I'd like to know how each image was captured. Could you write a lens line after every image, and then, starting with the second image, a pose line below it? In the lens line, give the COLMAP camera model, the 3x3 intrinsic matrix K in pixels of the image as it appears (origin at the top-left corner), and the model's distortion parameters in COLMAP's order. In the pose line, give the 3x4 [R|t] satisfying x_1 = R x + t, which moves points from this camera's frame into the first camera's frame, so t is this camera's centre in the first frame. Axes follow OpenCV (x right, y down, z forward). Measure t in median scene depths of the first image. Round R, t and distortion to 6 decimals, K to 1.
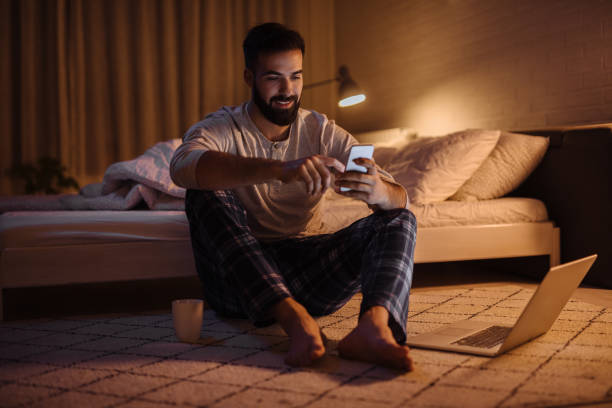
lens RADIAL K [[901.9, 0, 306.0], [0, 901.9, 204.0], [0, 0, 1]] dist [-0.006553, 0.124172]
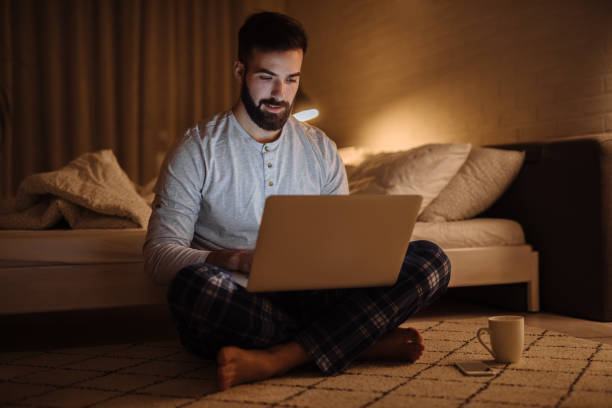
lens RADIAL K [[901.9, 0, 306.0], [0, 901.9, 204.0], [0, 0, 1]] dist [-0.006553, 0.124172]
pose [[0.998137, 0.007684, 0.060527, -0.001906], [-0.005633, 0.999407, -0.033977, 0.010556], [-0.060752, 0.033572, 0.997588, 0.127273]]
